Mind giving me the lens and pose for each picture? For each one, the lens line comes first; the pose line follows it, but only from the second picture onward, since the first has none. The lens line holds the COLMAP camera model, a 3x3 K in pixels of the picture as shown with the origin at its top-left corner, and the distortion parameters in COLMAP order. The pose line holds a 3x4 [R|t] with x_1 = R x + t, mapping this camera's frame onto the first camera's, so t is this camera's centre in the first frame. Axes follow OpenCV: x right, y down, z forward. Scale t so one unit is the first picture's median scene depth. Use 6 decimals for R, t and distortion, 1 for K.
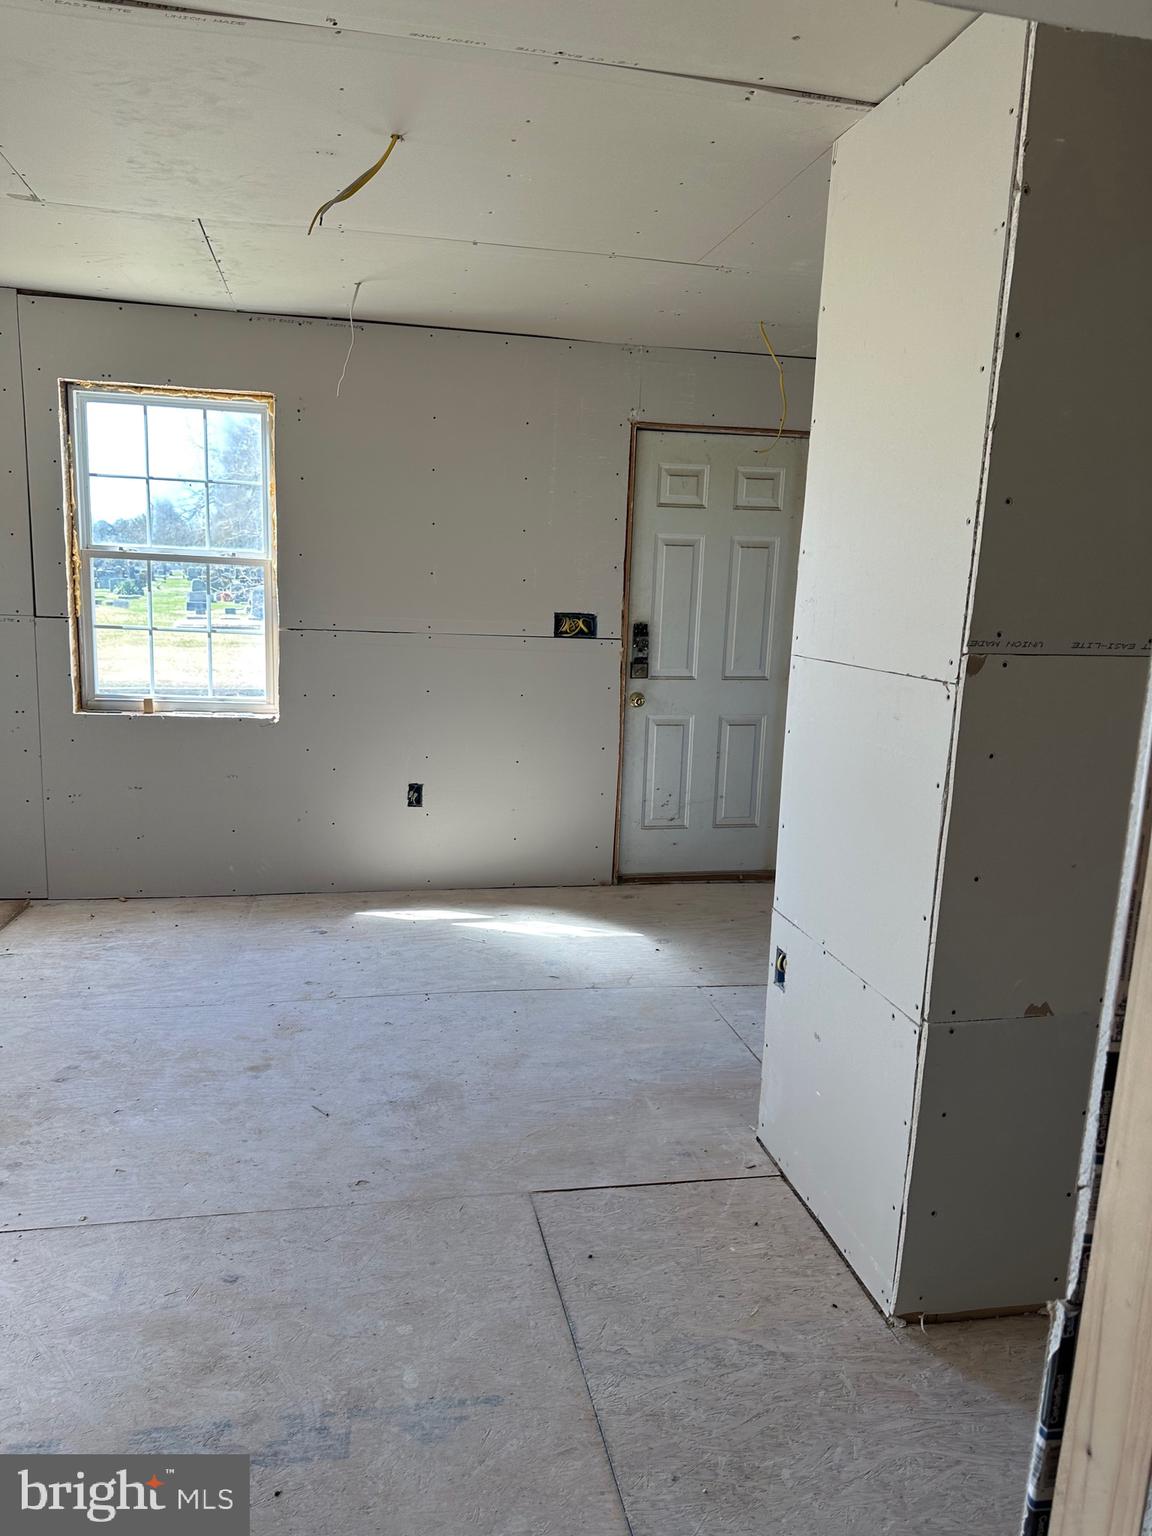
lens RADIAL K [[1071.6, 0, 576.0], [0, 1071.6, 768.0], [0, 0, 1]] dist [-0.003391, -0.002679]
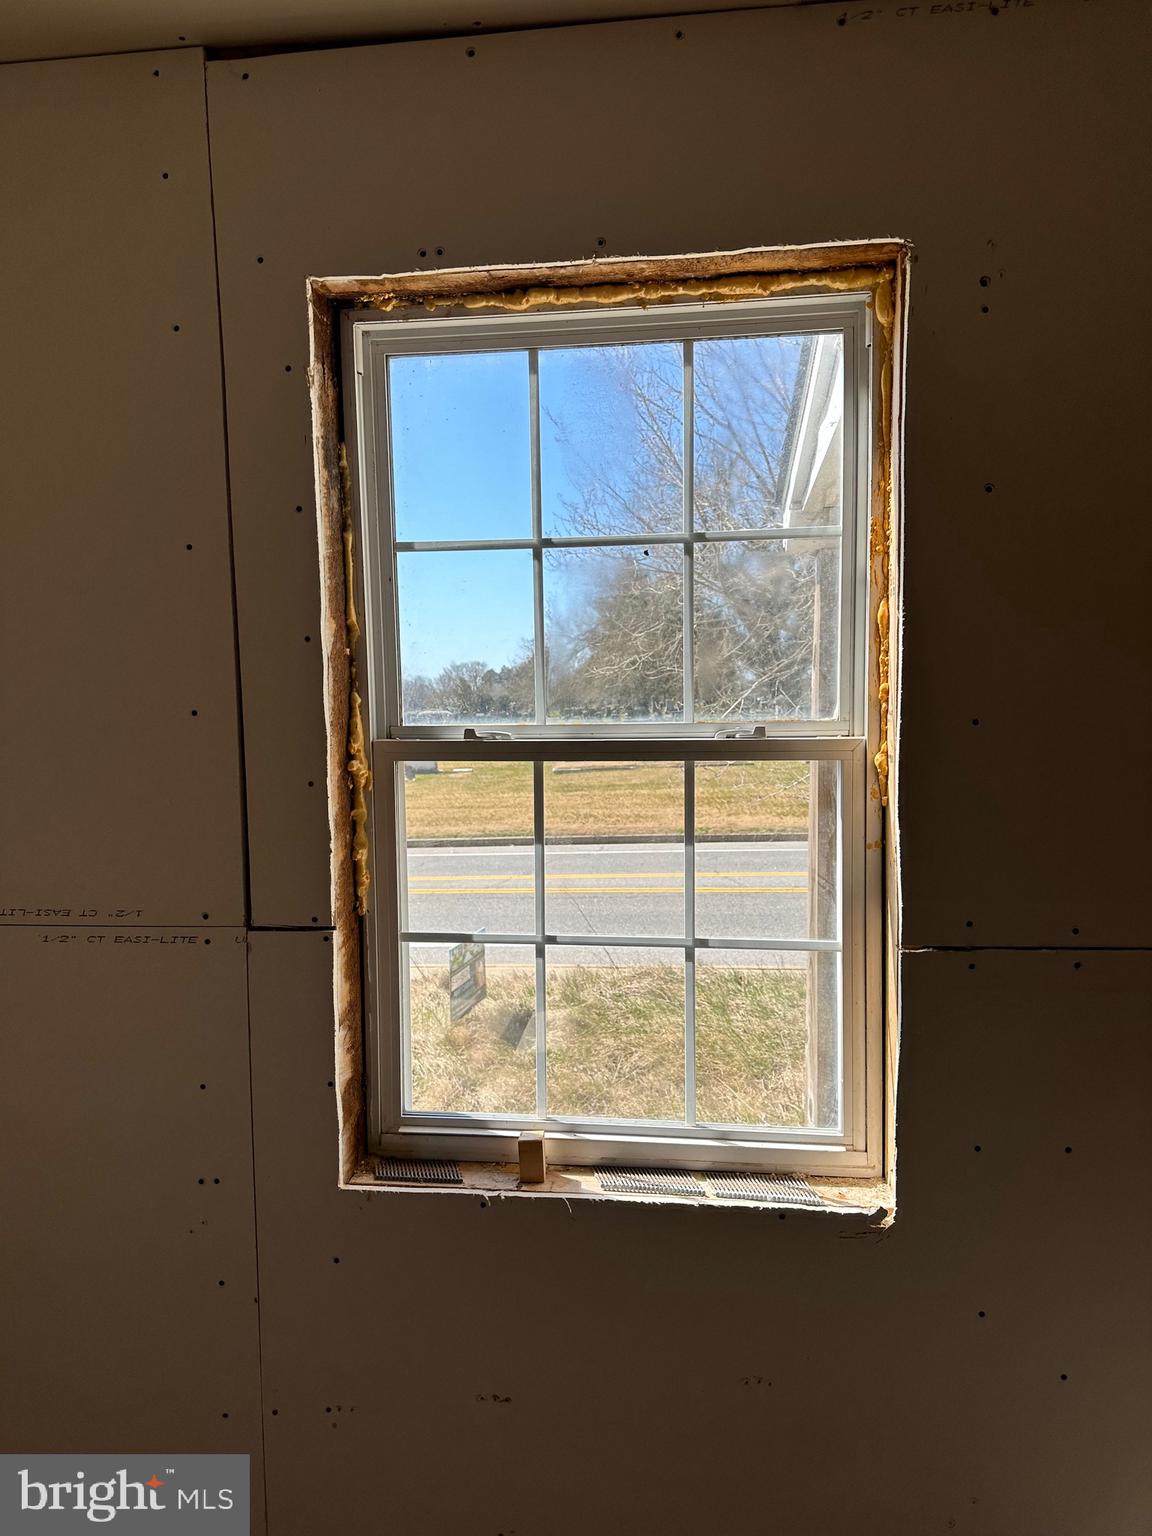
lens RADIAL K [[1071.6, 0, 576.0], [0, 1071.6, 768.0], [0, 0, 1]] dist [-0.003391, -0.002679]
pose [[0.941472, -0.033158, -0.335456, -0.267404], [-0.008479, 0.992506, -0.121902, -0.149159], [0.336984, 0.117612, 0.934136, 0.671379]]
